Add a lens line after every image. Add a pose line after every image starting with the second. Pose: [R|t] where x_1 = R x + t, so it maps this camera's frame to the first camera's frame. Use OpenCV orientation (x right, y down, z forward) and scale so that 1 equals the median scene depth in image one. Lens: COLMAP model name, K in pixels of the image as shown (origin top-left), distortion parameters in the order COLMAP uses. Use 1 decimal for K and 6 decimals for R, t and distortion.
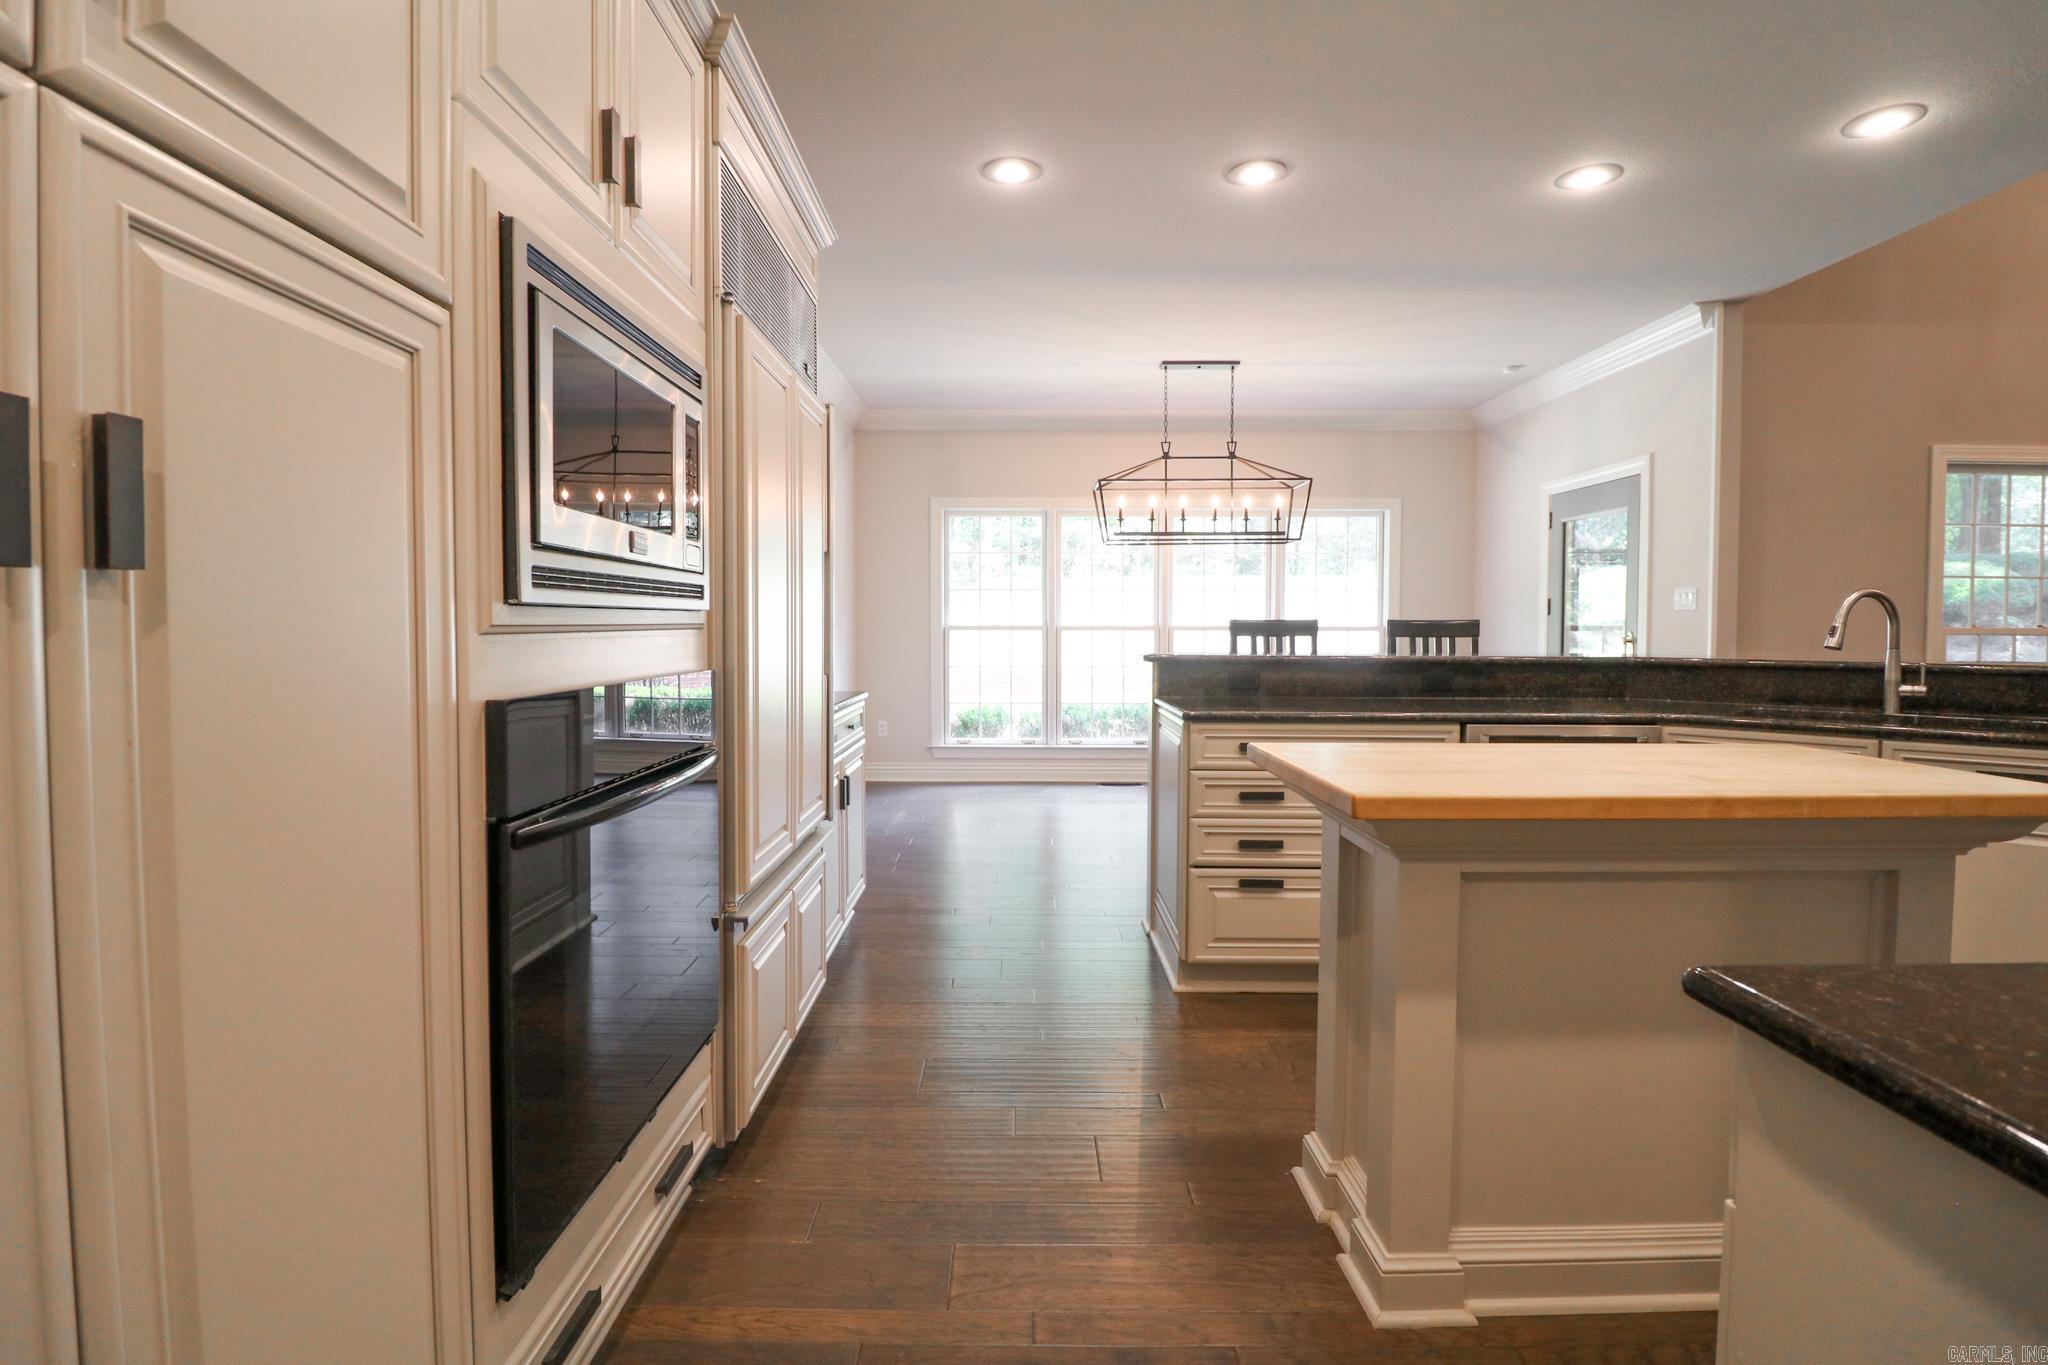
lens RADIAL K [[948.2, 0, 1016.7], [0, 948.2, 660.9], [0, 0, 1]] dist [0.003142, -0.014937]
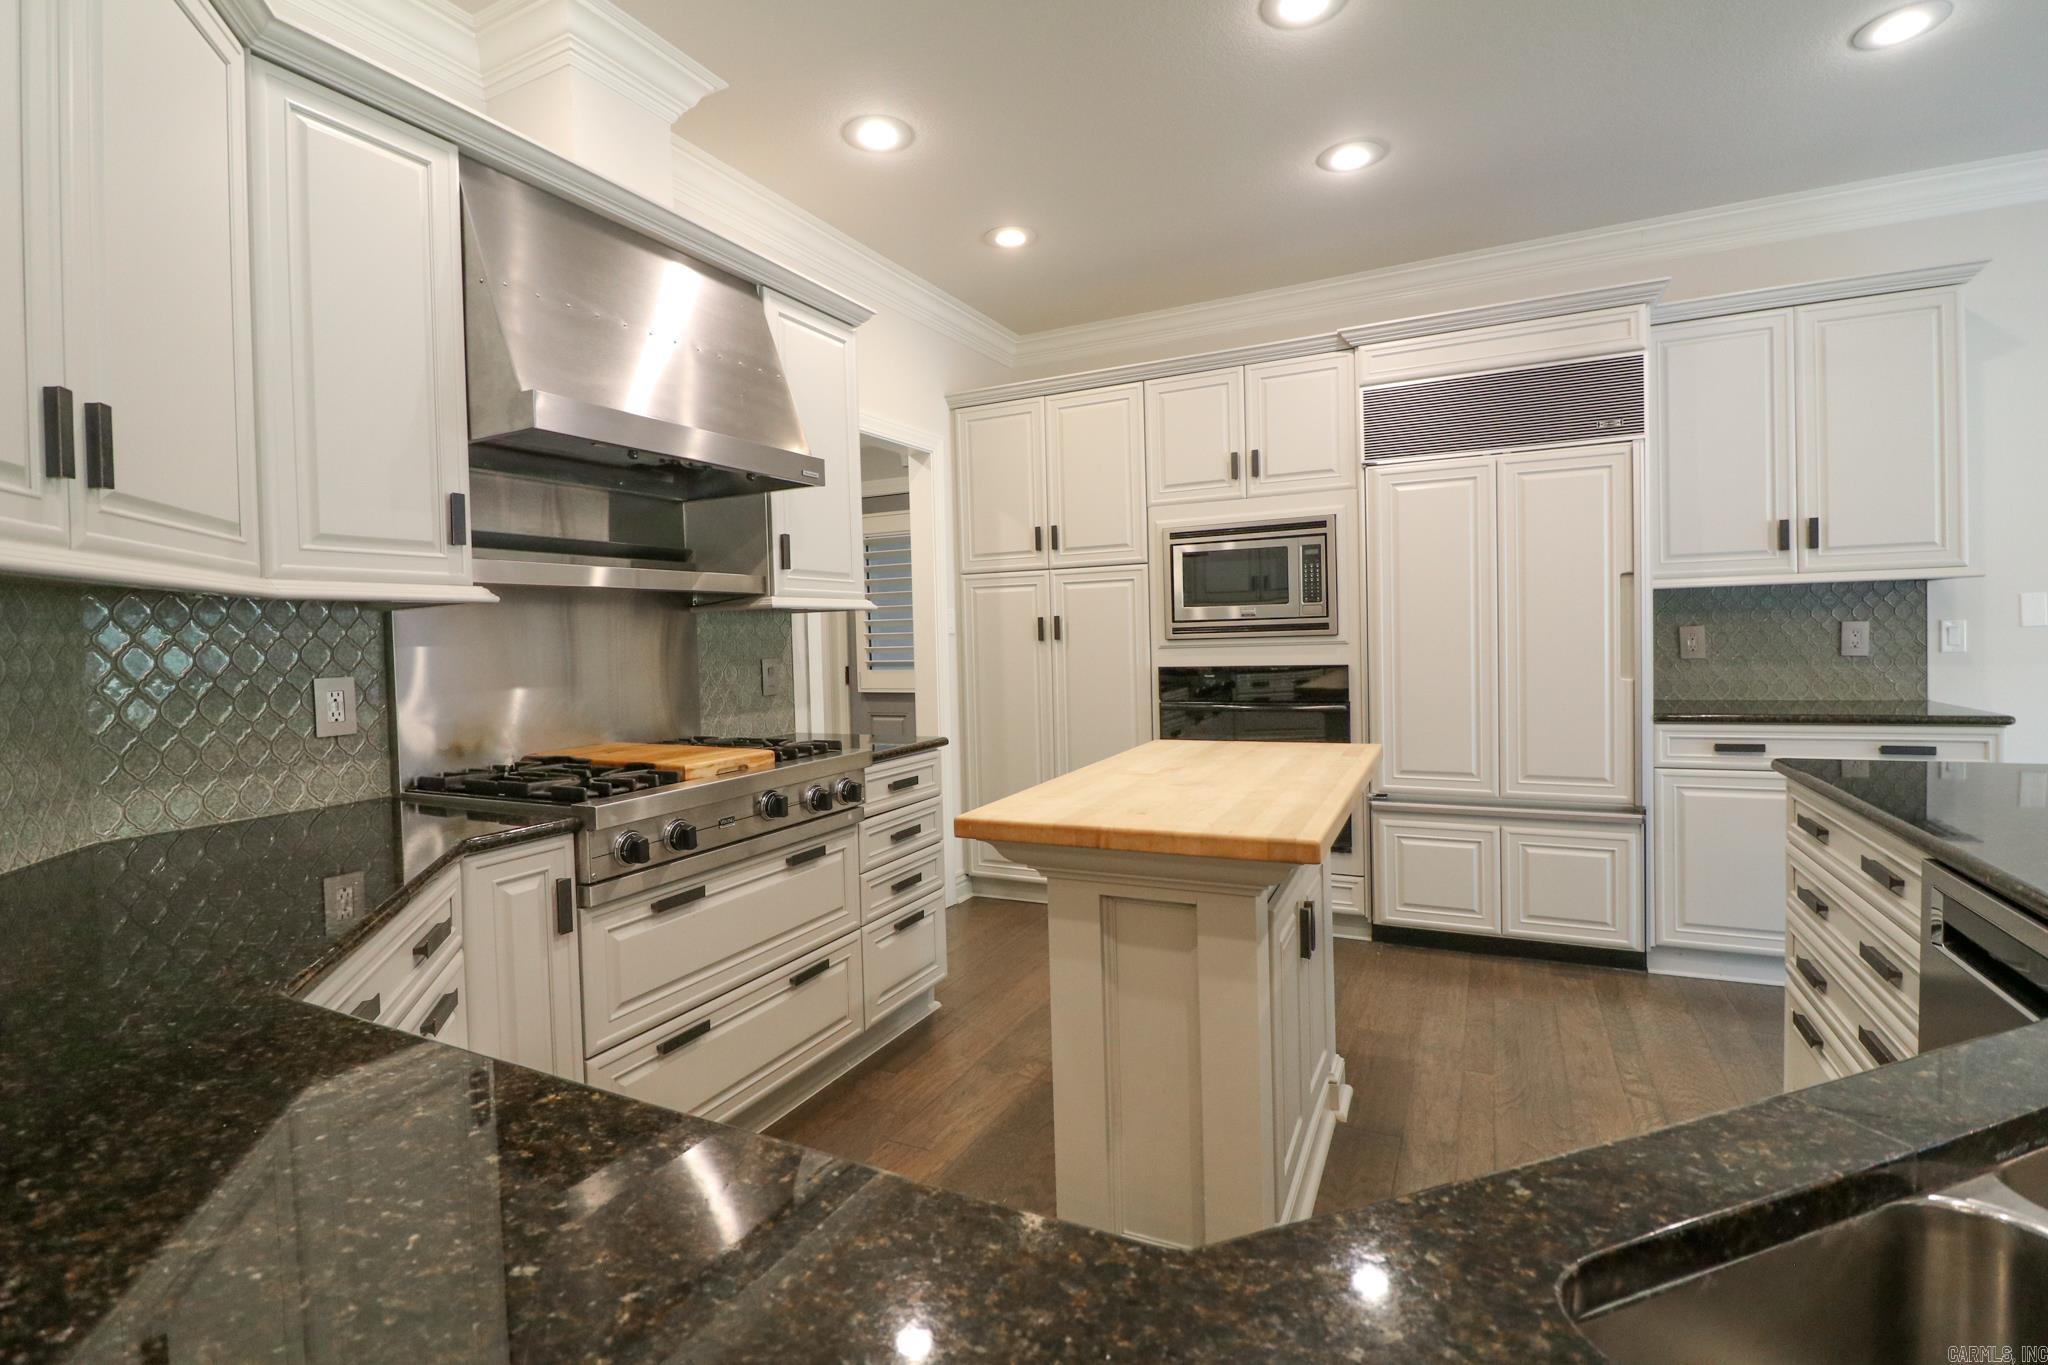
lens RADIAL K [[948.2, 0, 1016.7], [0, 948.2, 660.9], [0, 0, 1]] dist [0.003142, -0.014937]
pose [[-0.454796, 0.032012, -0.890020, 0.563585], [-0.007458, 0.999182, 0.039749, -0.024053], [0.890564, 0.024716, -0.454186, 0.417668]]
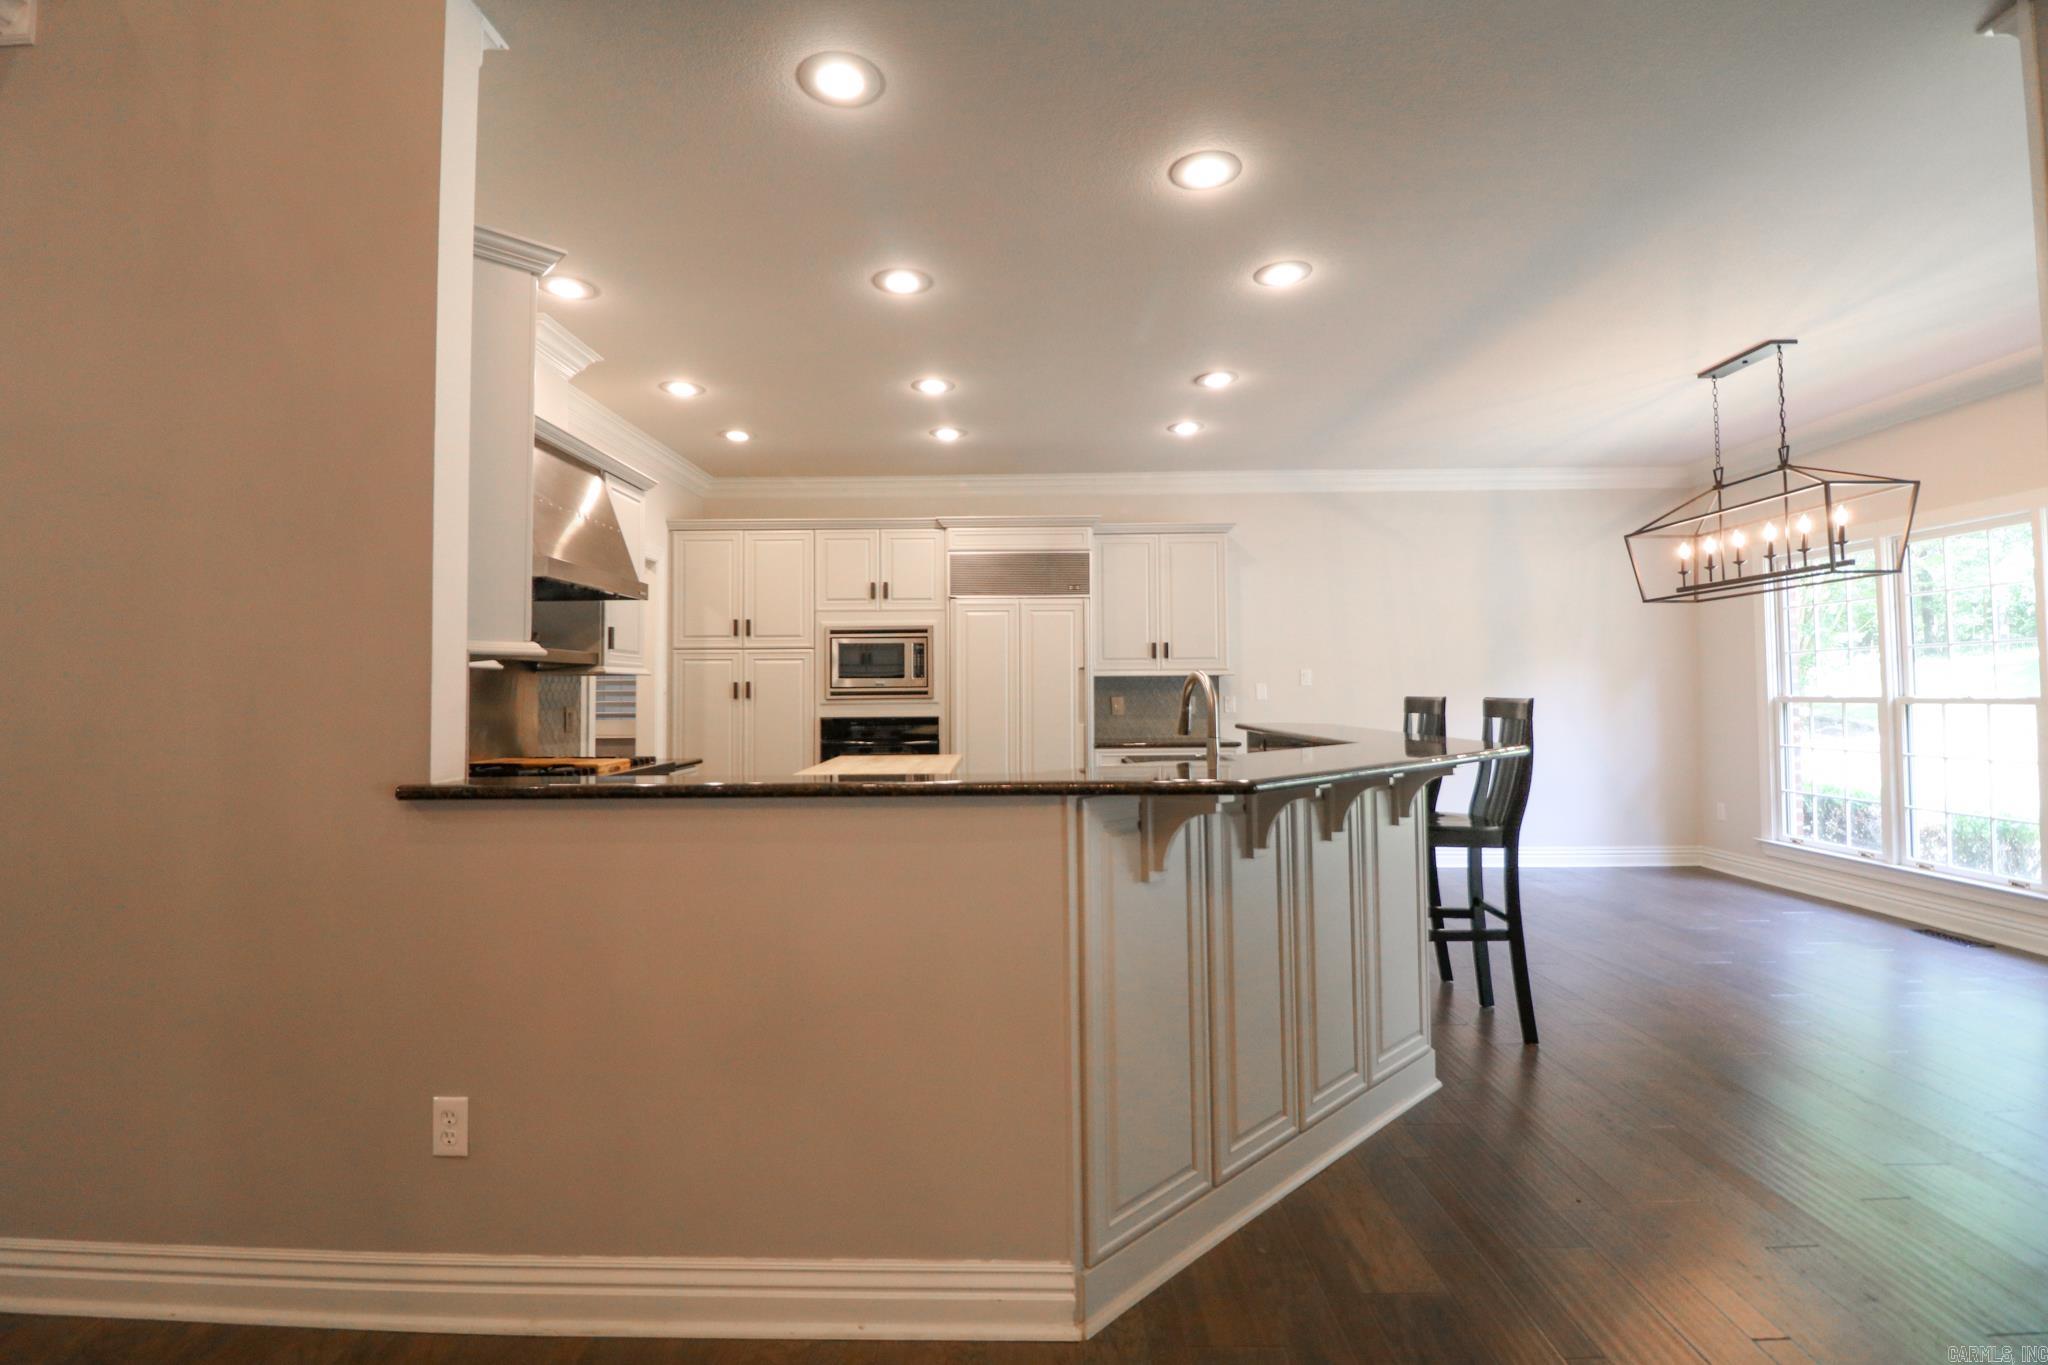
lens RADIAL K [[939.5, 0, 1019.6], [0, 939.5, 660.0], [0, 0, 1]] dist [0.000709, -0.015884]
pose [[-0.017653, -0.039262, -0.999073, 0.938636], [-0.030591, 0.998782, -0.038710, -0.022674], [0.999376, 0.029880, -0.018833, 0.434153]]
